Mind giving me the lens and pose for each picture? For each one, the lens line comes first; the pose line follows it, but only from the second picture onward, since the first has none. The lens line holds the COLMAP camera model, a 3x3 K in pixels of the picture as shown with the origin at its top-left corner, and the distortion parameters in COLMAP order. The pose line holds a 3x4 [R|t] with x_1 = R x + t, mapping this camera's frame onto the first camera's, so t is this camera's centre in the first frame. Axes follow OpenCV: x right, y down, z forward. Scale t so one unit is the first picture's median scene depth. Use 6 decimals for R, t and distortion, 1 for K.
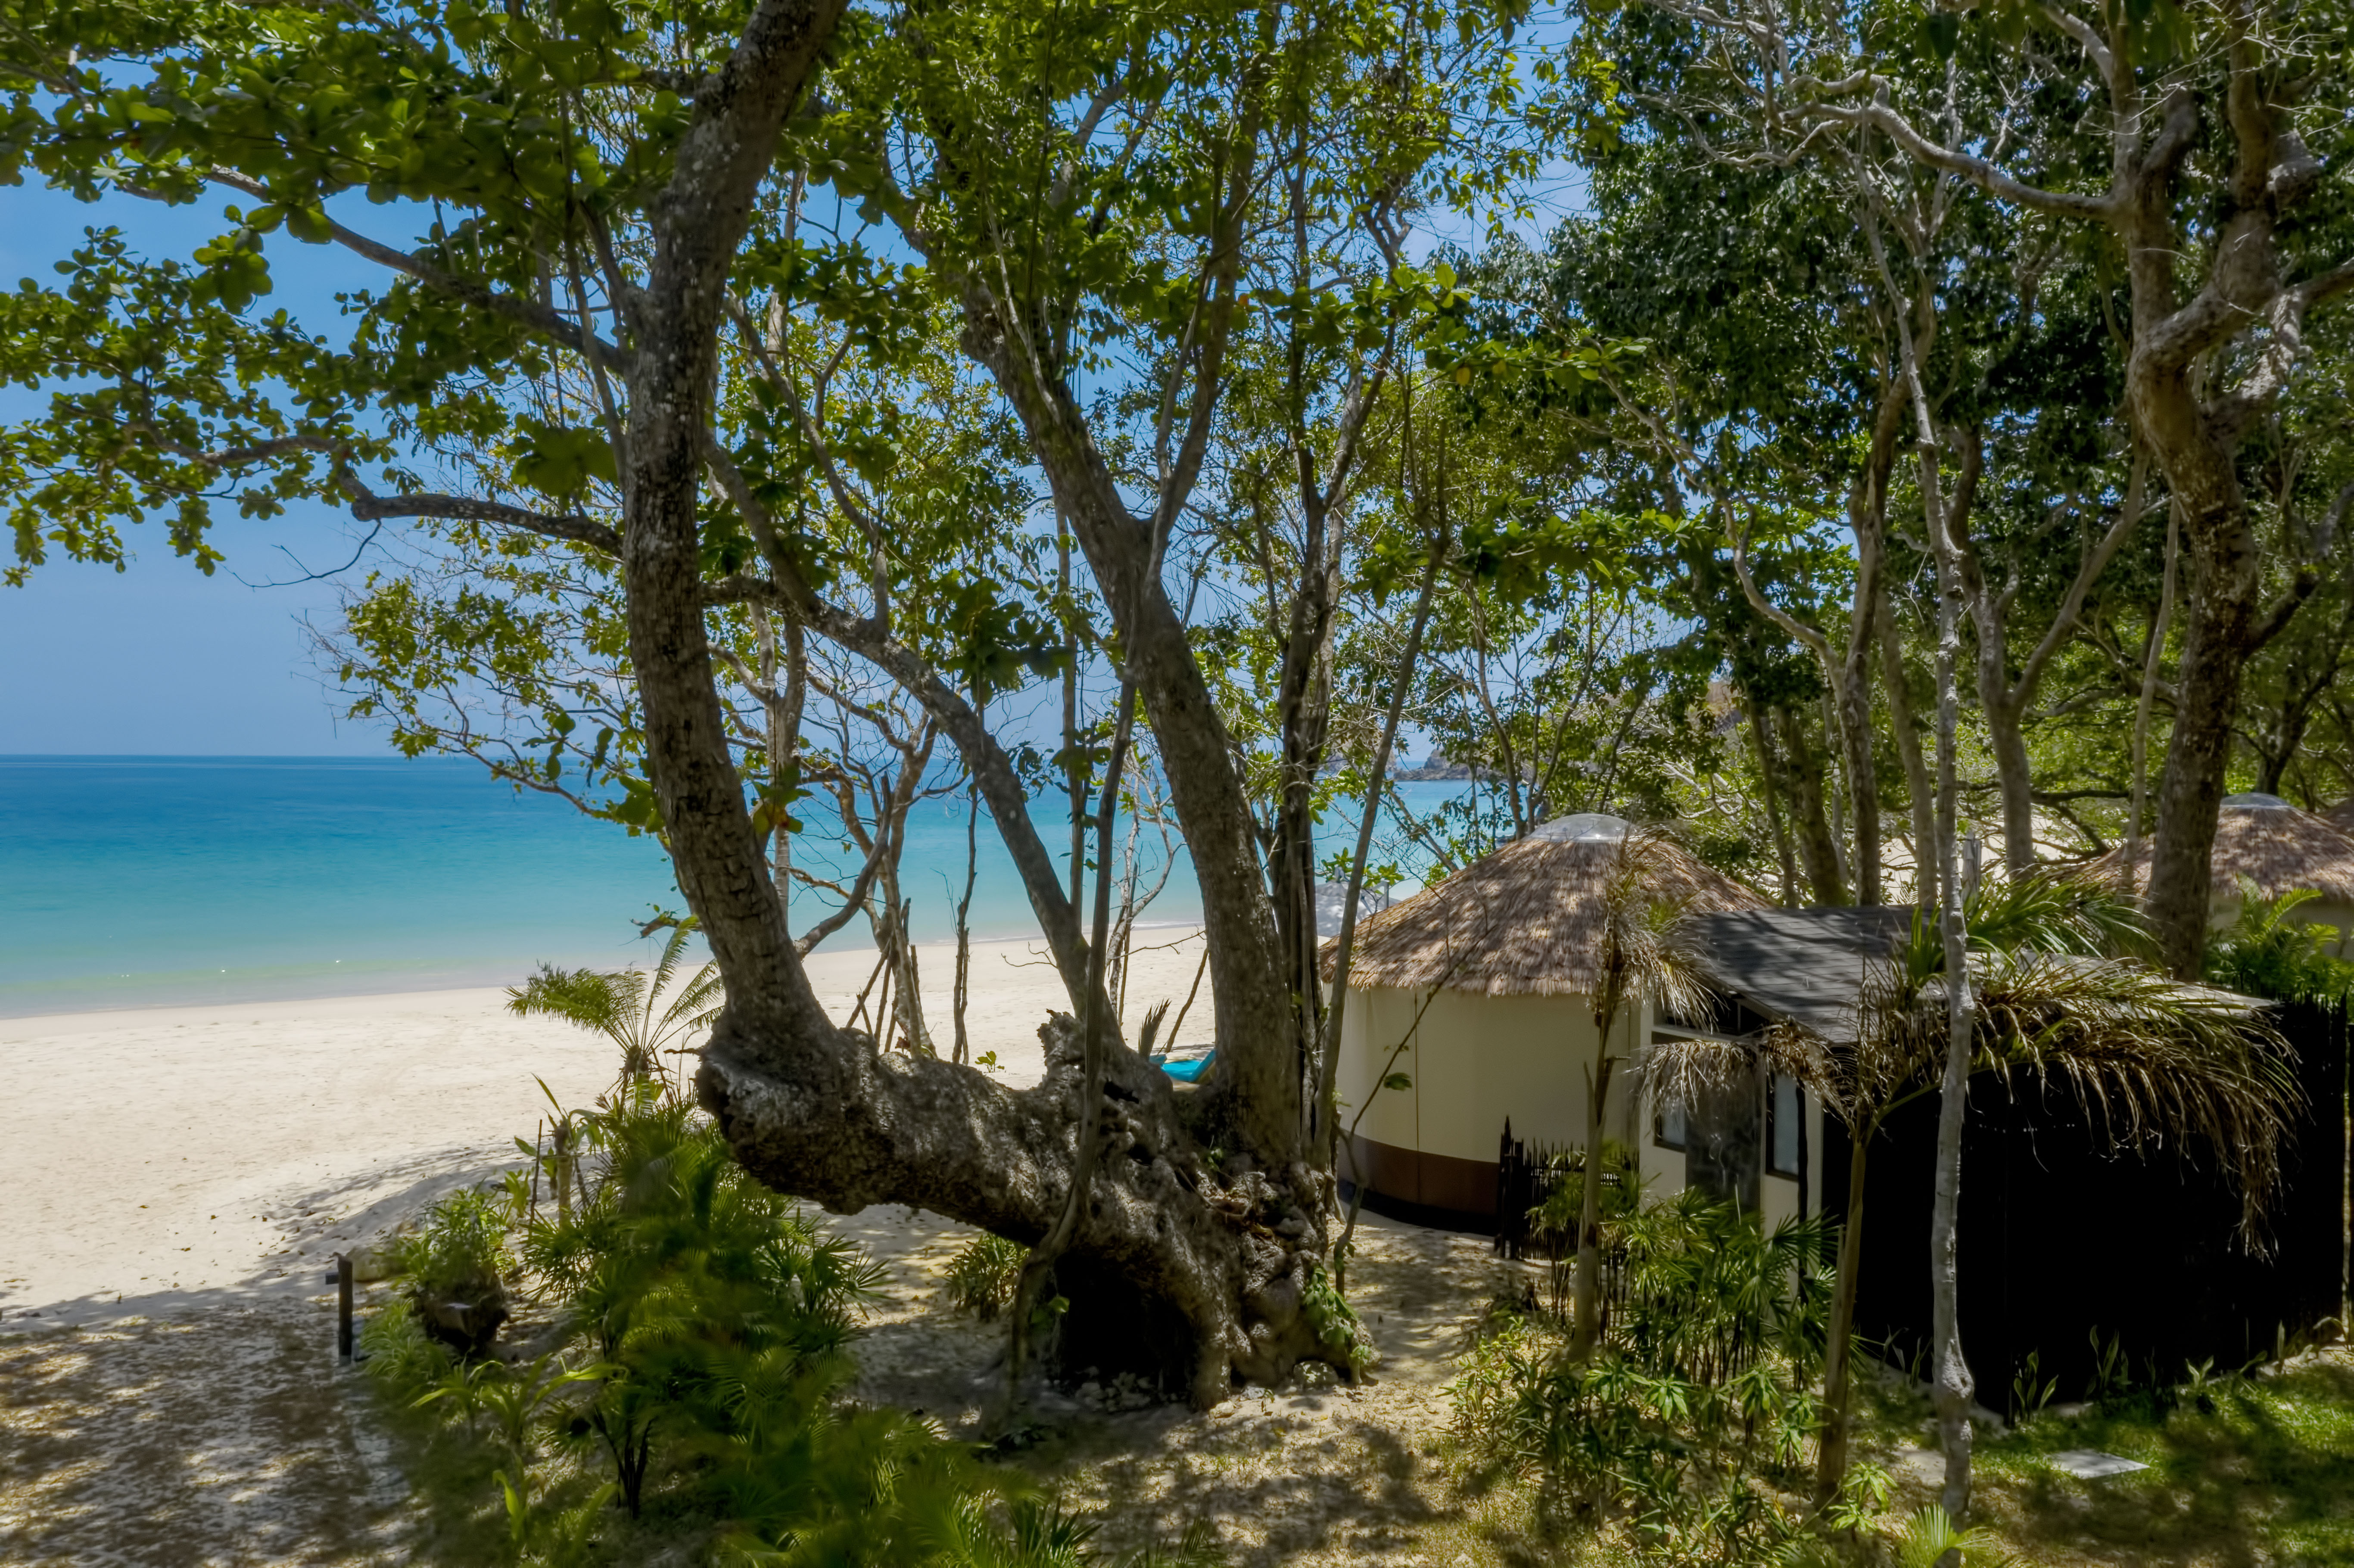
lens RADIAL K [[1873.5, 0, 1177.0], [0, 1873.5, 784.0], [0, 0, 1]] dist [0.003944, 0.005157]
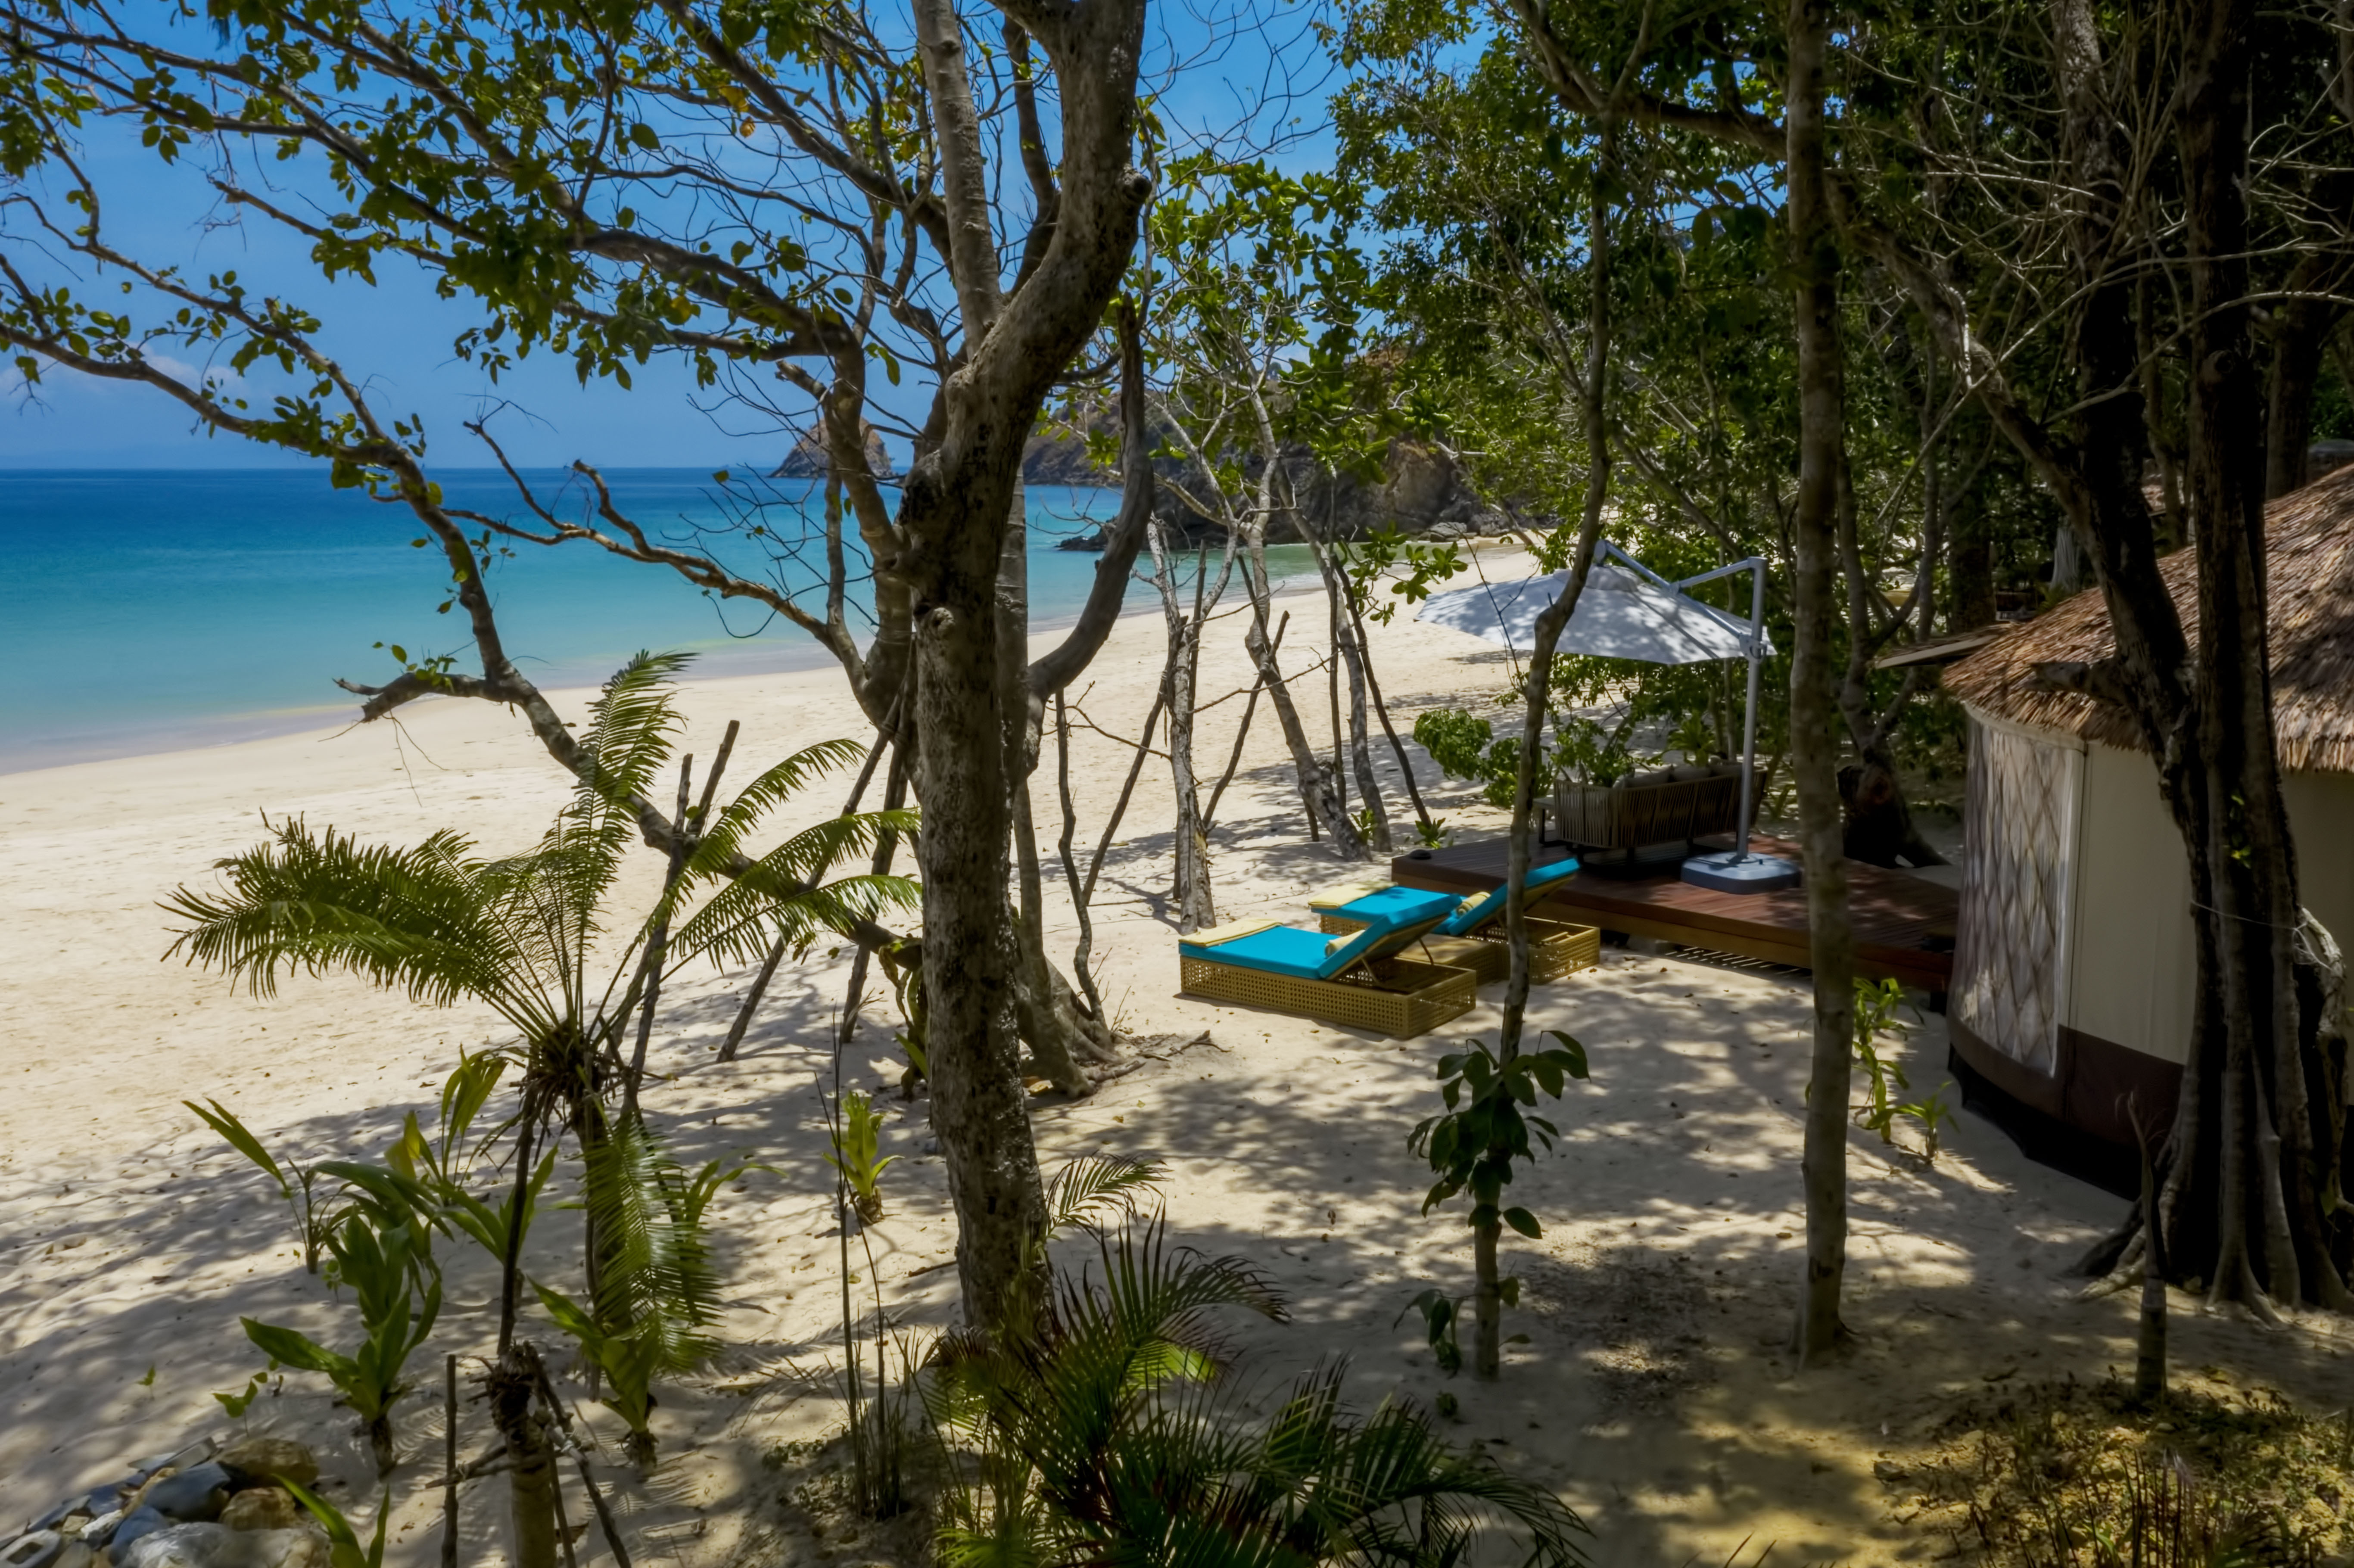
lens RADIAL K [[1873.5, 0, 1177.0], [0, 1873.5, 784.0], [0, 0, 1]] dist [0.003944, 0.005157]
pose [[0.955849, -0.057961, 0.288084, -0.307444], [0.016767, 0.989515, 0.143454, 0.048044], [-0.293379, -0.132290, 0.946799, 0.691632]]
